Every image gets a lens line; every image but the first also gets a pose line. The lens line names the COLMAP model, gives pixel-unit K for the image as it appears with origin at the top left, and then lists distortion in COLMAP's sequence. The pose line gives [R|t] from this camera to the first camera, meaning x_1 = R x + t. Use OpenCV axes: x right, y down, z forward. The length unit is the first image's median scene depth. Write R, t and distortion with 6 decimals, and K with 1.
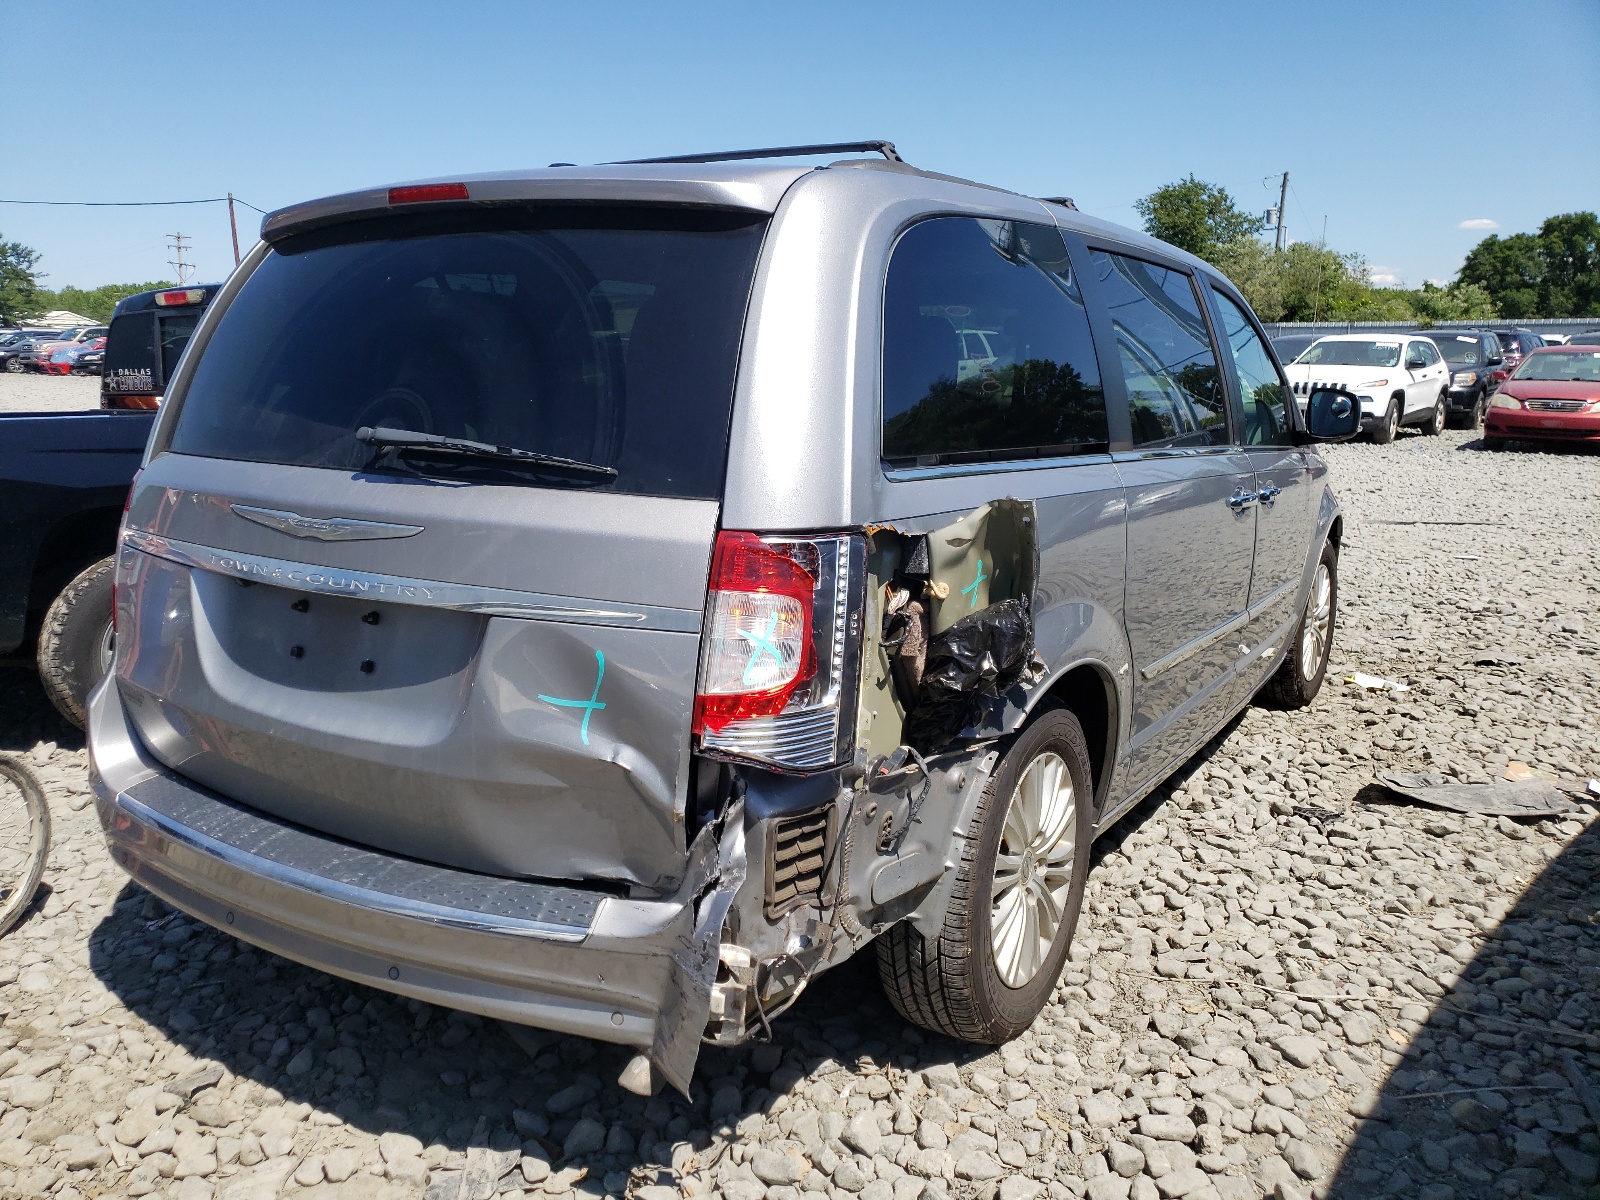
lens RADIAL K [[1216.5, 0, 798.0], [0, 1216.5, 564.6], [0, 0, 1]] dist [0.001746, 0.014124]
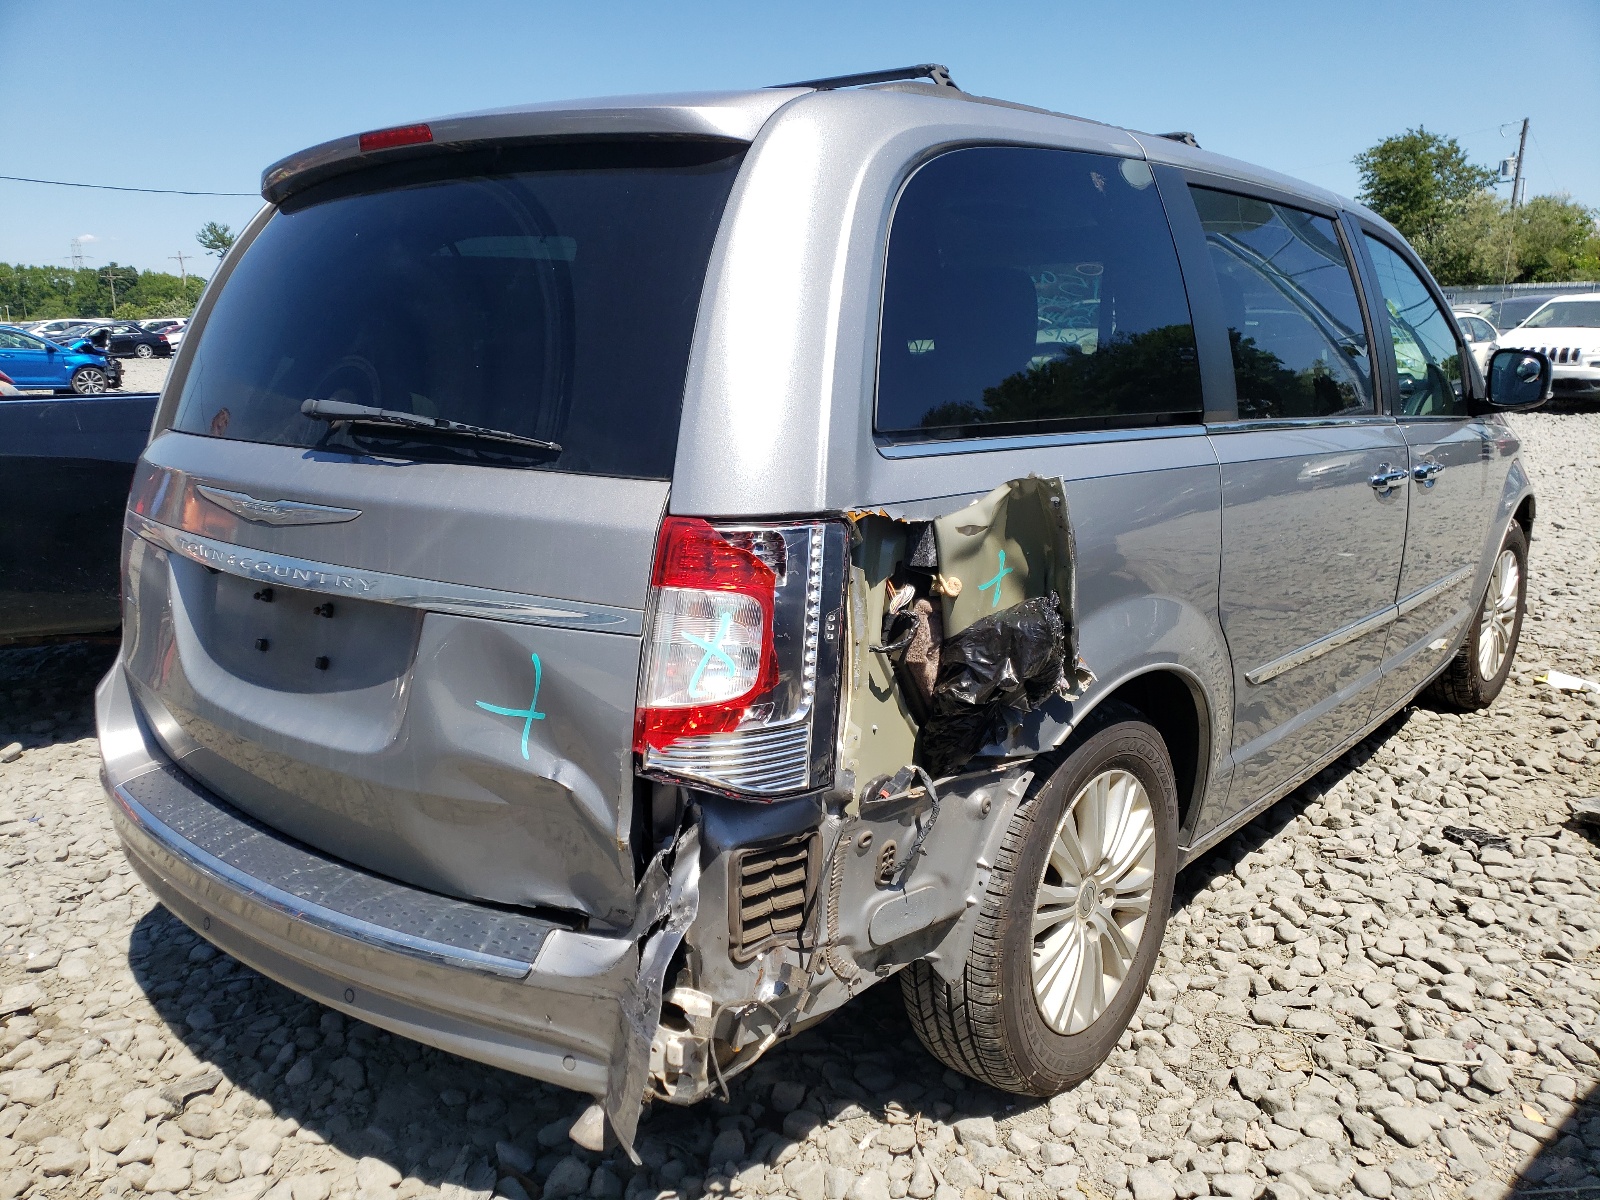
lens RADIAL K [[1243.8, 0, 800.0], [0, 1243.8, 600.0], [0, 0, 1]] dist [0.005170, 0.010059]
pose [[0.992016, 0.011091, -0.125625, 0.102475], [-0.005417, 0.998953, 0.045420, -0.007043], [0.125997, -0.044377, 0.991038, 0.102933]]
